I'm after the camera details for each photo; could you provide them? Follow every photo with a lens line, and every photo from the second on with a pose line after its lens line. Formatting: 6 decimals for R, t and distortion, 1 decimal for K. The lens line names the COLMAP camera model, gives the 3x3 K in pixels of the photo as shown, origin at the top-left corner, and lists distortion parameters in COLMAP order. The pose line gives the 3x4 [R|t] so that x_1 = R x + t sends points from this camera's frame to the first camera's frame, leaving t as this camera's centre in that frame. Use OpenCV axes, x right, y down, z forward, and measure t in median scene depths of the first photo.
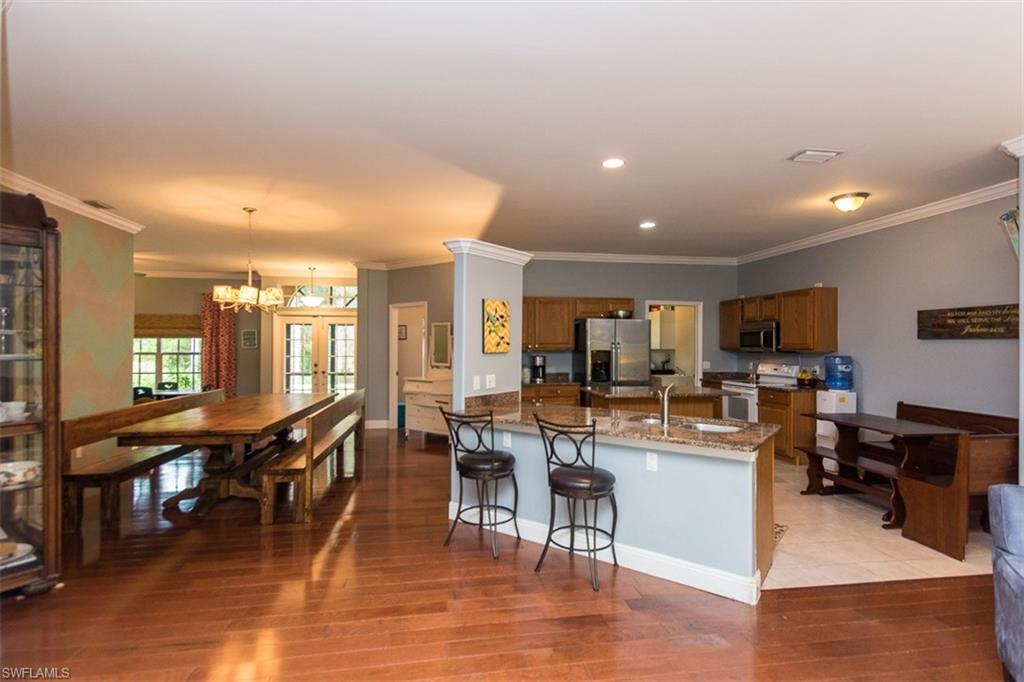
lens RADIAL K [[513.6, 0, 509.2], [0, 513.6, 345.0], [0, 0, 1]] dist [0.034506, -0.004293]
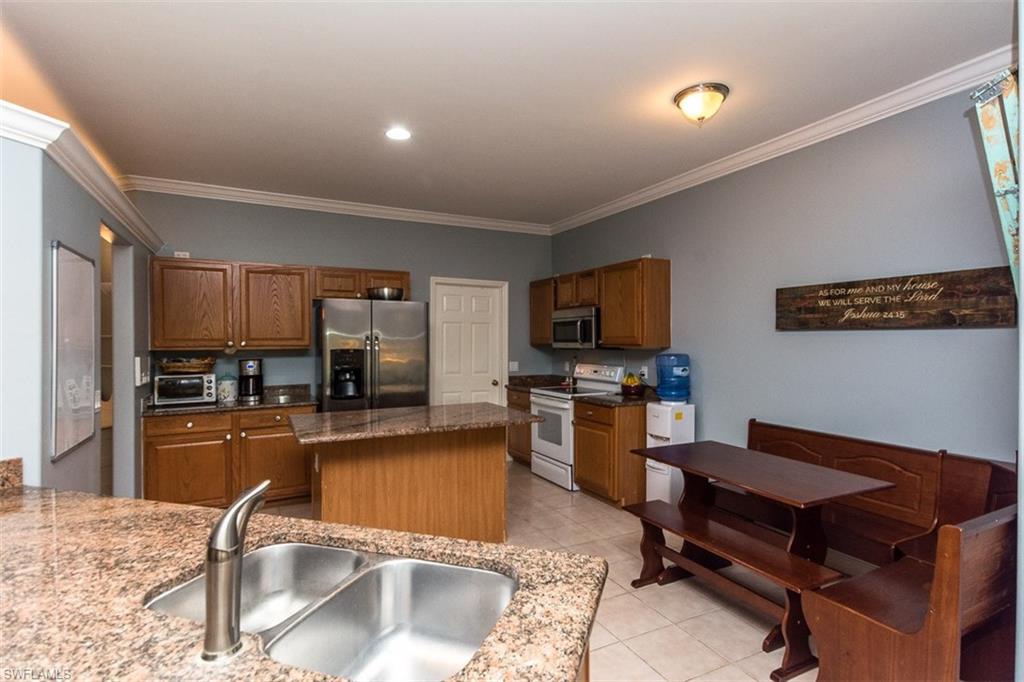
lens RADIAL K [[513.6, 0, 511.0], [0, 513.6, 342.6], [0, 0, 1]] dist [0.034506, -0.004293]
pose [[0.952526, -0.007344, 0.304370, 0.179414], [0.005814, 0.999965, 0.005933, -0.000473], [-0.304403, -0.003882, 0.952535, 0.344475]]
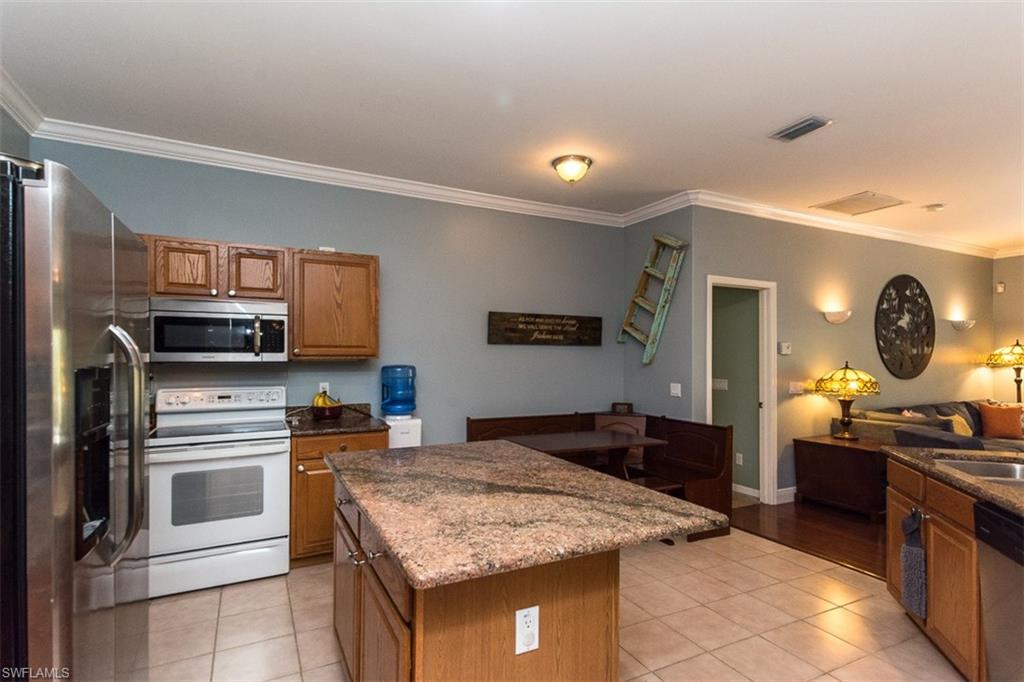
lens RADIAL K [[513.6, 0, 525.6], [0, 513.6, 356.6], [0, 0, 1]] dist [0.034506, -0.004293]
pose [[-0.328476, 0.000020, 0.944512, -0.043505], [-0.003335, 0.999994, -0.001181, 0.008655], [-0.944507, -0.003538, -0.328473, 0.929206]]
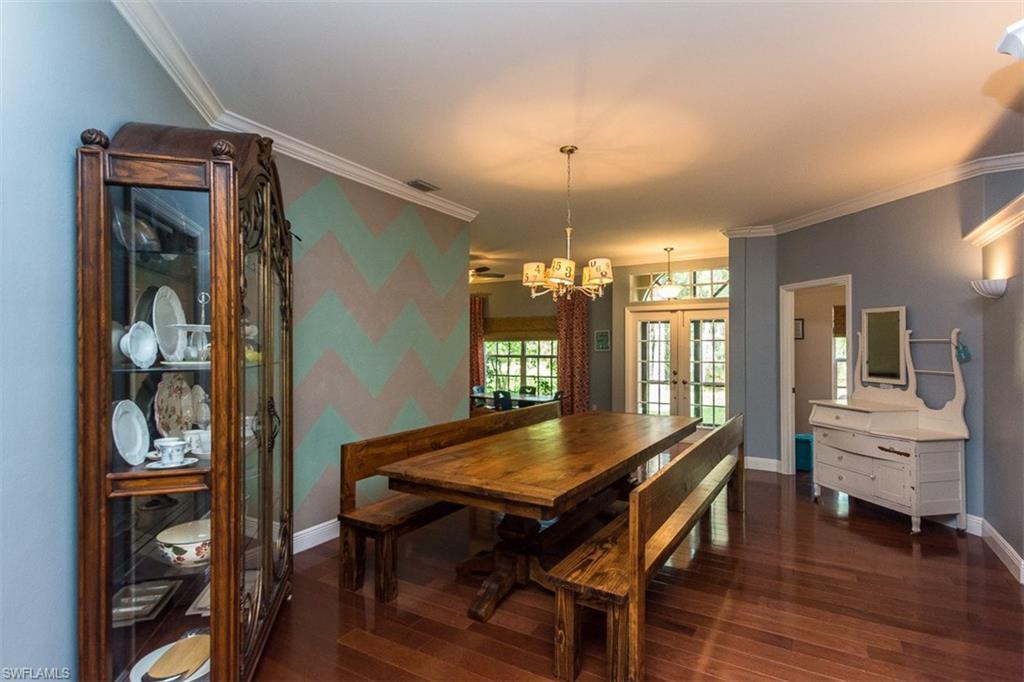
lens RADIAL K [[513.6, 0, 516.9], [0, 513.6, 341.7], [0, 0, 1]] dist [0.034506, -0.004293]
pose [[0.780689, -0.010176, -0.624837, -0.102116], [0.002487, 0.999910, -0.013178, 0.001281], [0.624915, 0.008734, 0.780644, 0.338178]]
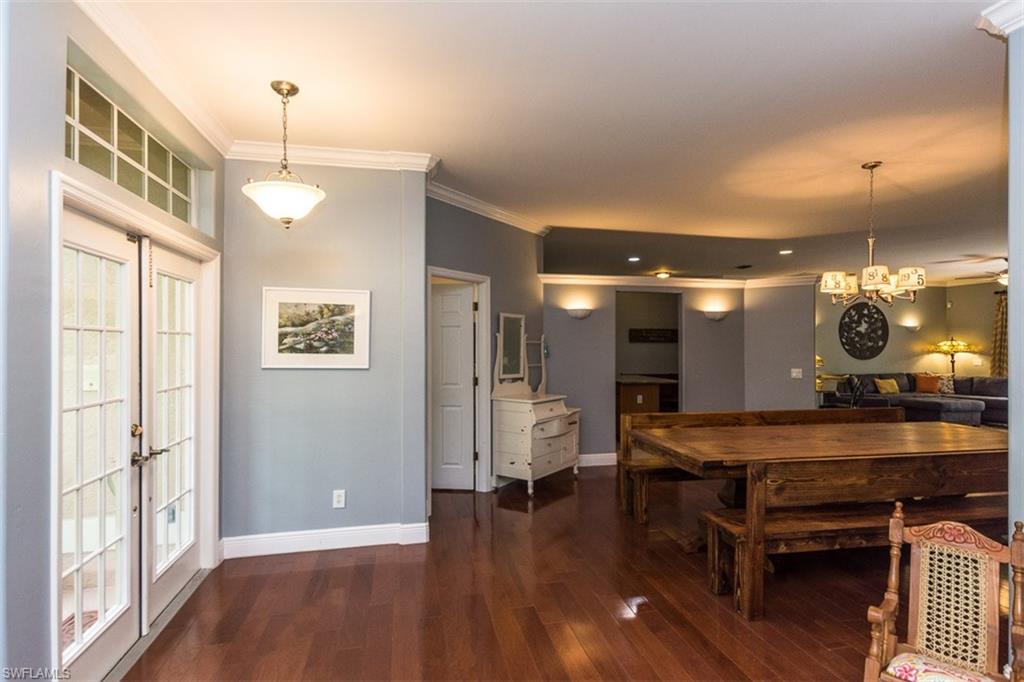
lens RADIAL K [[513.6, 0, 519.0], [0, 513.6, 345.1], [0, 0, 1]] dist [0.034506, -0.004293]
pose [[-0.077700, -0.003448, 0.996971, -0.936594], [-0.000738, 0.999994, 0.003401, -0.005801], [-0.996977, -0.000471, -0.077702, 1.214084]]
